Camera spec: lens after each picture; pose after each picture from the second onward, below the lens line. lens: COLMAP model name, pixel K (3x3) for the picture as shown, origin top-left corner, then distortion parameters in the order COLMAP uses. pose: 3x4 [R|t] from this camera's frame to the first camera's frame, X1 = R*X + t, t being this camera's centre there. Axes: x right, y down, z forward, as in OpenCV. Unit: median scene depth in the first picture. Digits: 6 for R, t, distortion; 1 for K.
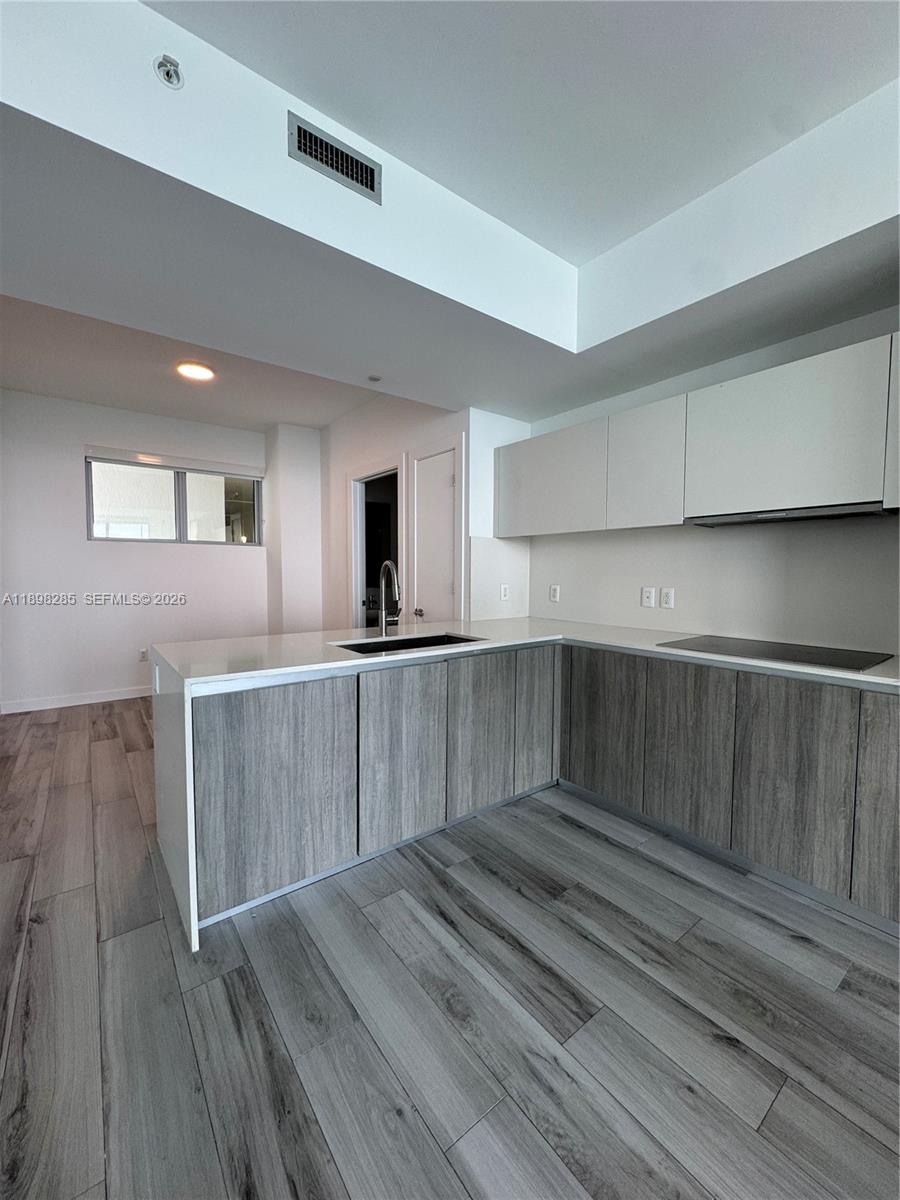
lens RADIAL K [[478.2, 0, 450.0], [0, 478.2, 600.0], [0, 0, 1]] dist [-0.000340, -0.000057]
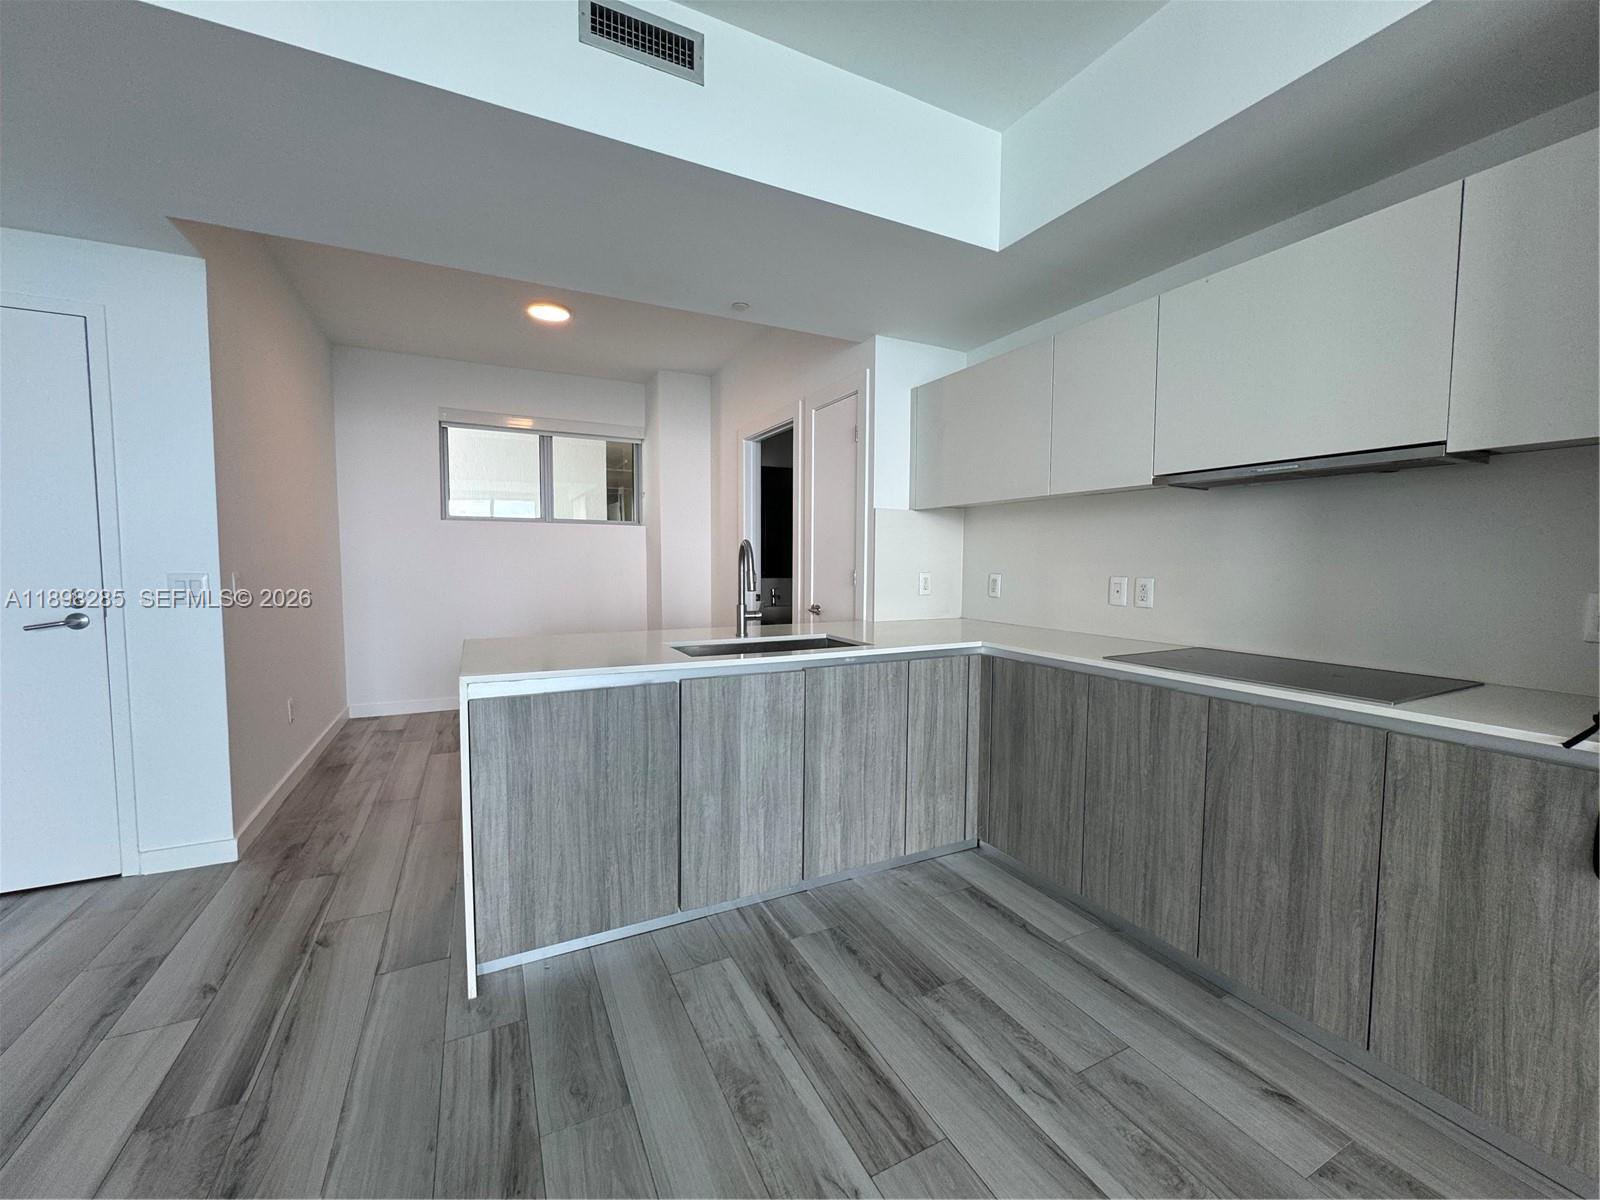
lens RADIAL K [[637.7, 0, 800.0], [0, 637.7, 600.0], [0, 0, 1]] dist [-0.000340, -0.000057]
pose [[0.982865, 0.013237, -0.183850, 0.190457], [-0.012516, 0.999909, 0.005083, 0.011546], [0.183900, -0.002695, 0.982941, -0.003299]]
